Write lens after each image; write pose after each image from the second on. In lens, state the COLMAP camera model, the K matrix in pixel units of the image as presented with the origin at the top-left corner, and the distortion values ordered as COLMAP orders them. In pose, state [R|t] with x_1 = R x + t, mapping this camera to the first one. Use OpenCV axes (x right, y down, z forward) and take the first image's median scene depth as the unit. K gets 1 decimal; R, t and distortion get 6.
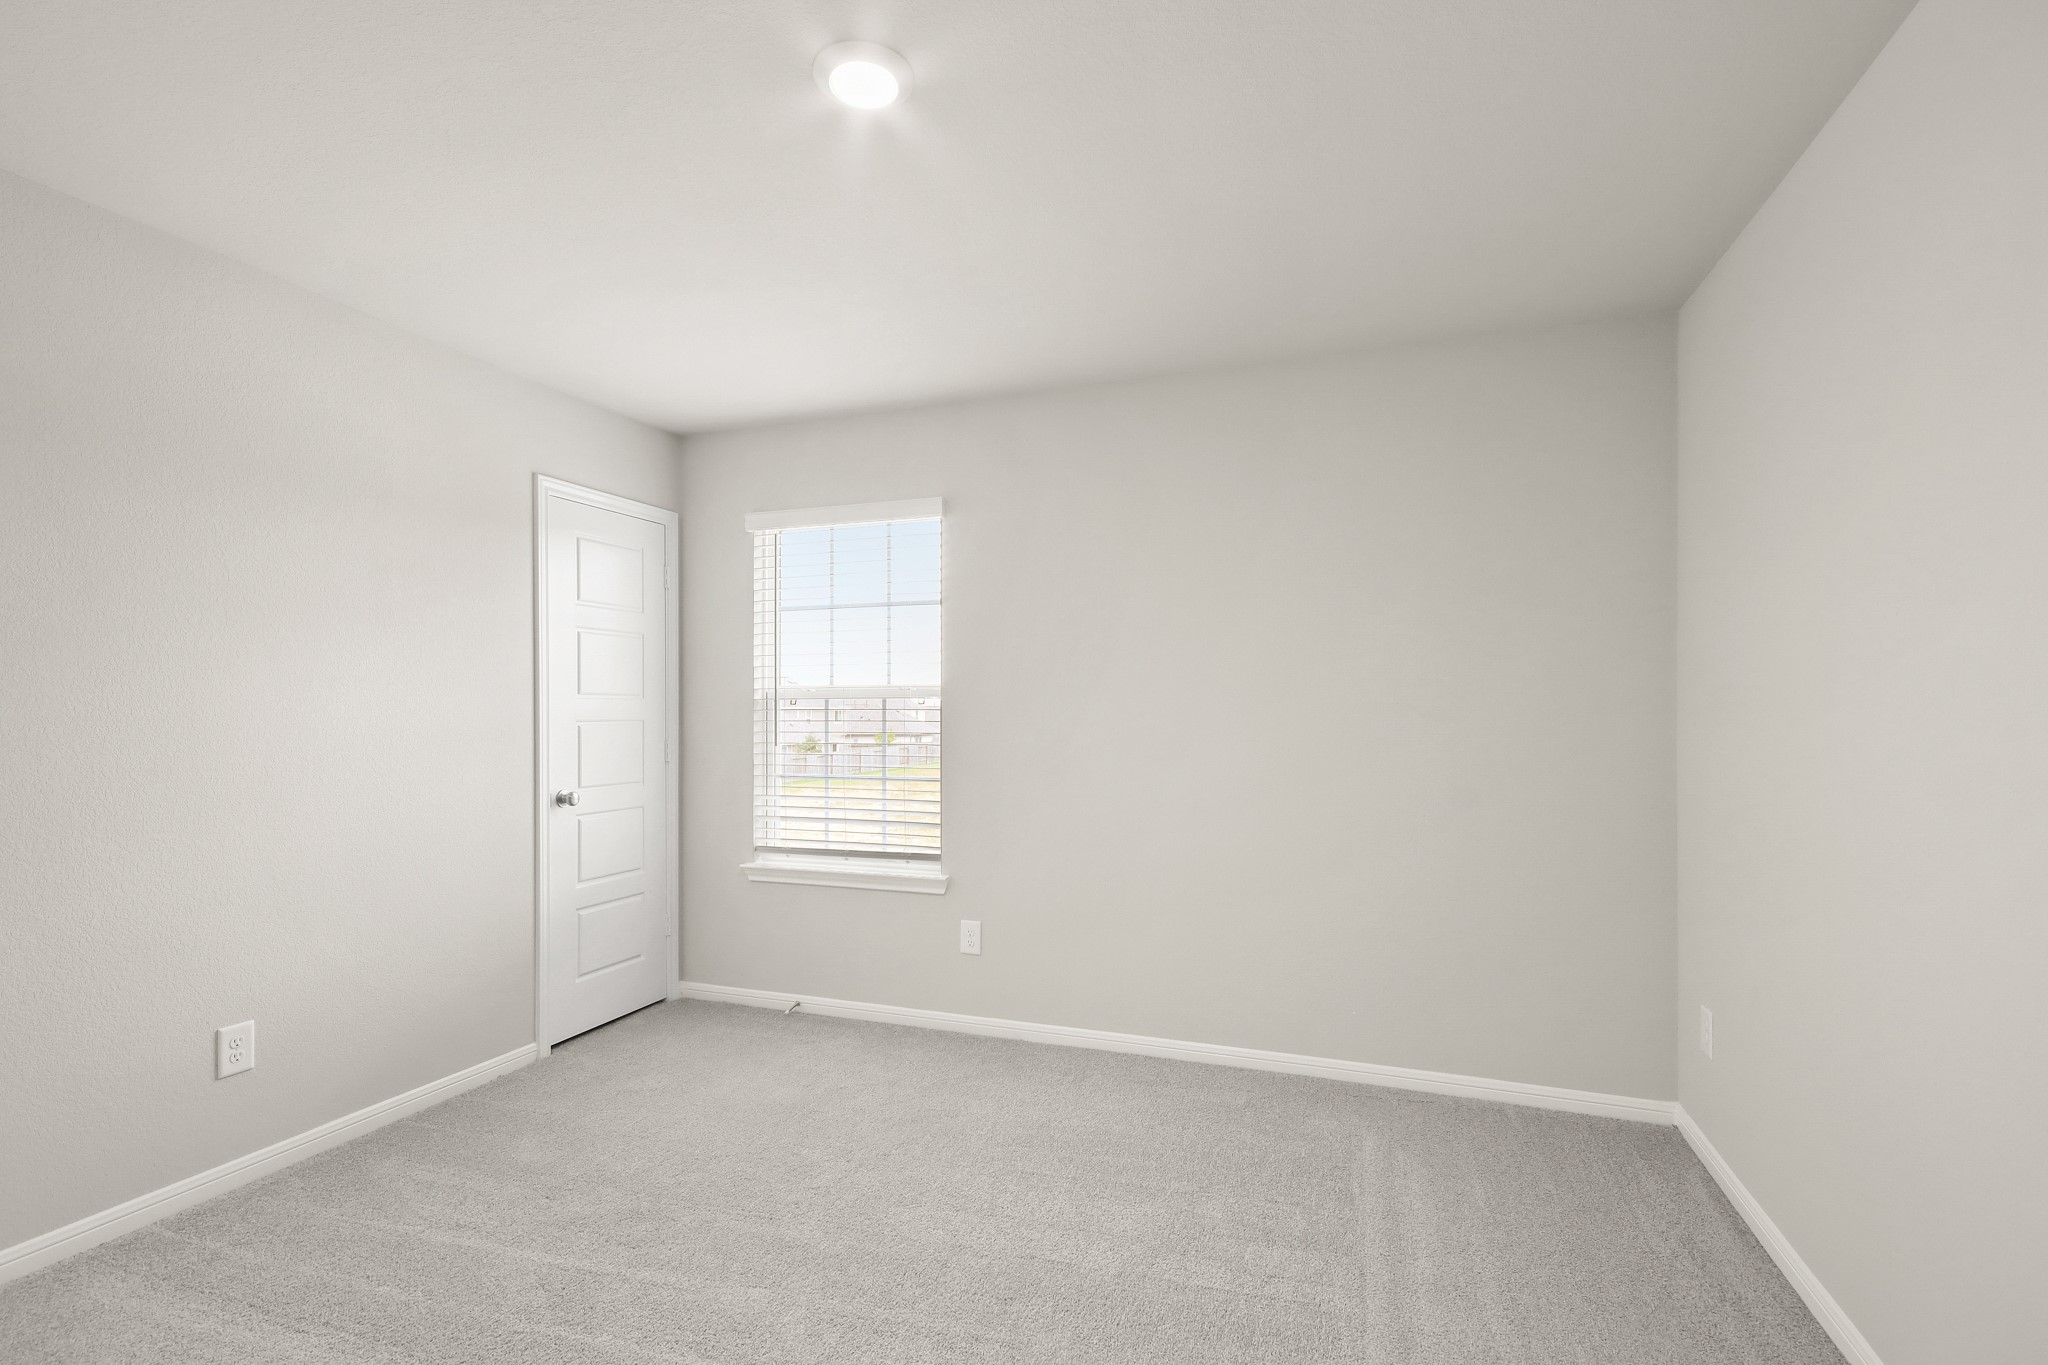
lens RADIAL K [[948.8, 0, 1026.7], [0, 948.8, 691.8], [0, 0, 1]] dist [-0.001410, 0.000174]
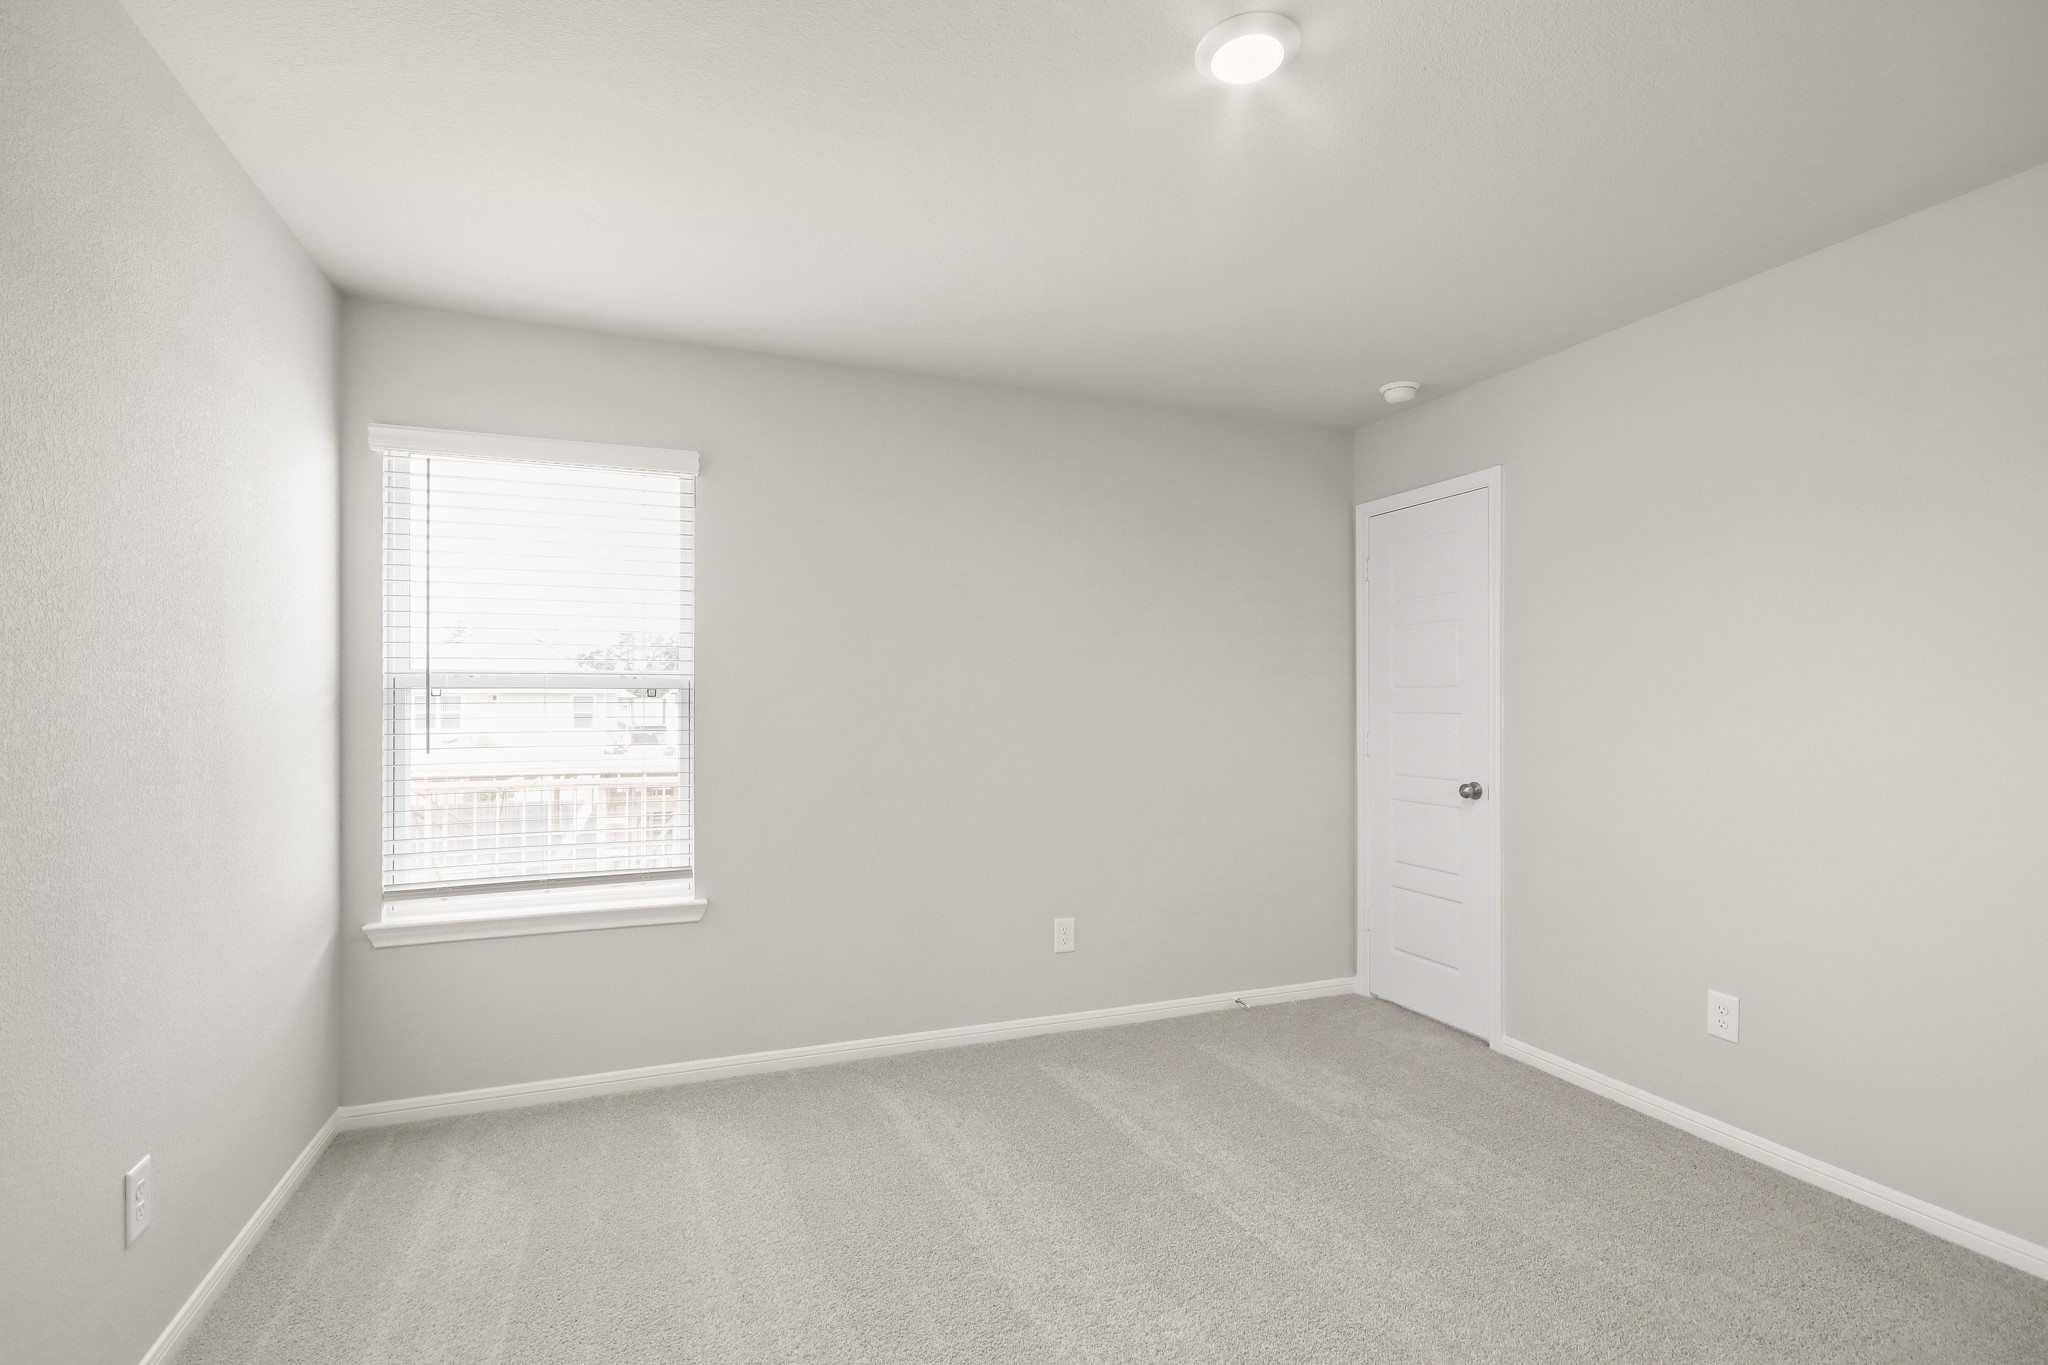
lens RADIAL K [[948.8, 0, 1023.9], [0, 948.8, 689.8], [0, 0, 1]] dist [-0.001410, 0.000174]
pose [[0.759036, 0.011910, 0.650939, -0.420198], [-0.010918, 0.999925, -0.005564, 0.007981], [-0.650957, -0.002884, 0.759109, 0.168463]]
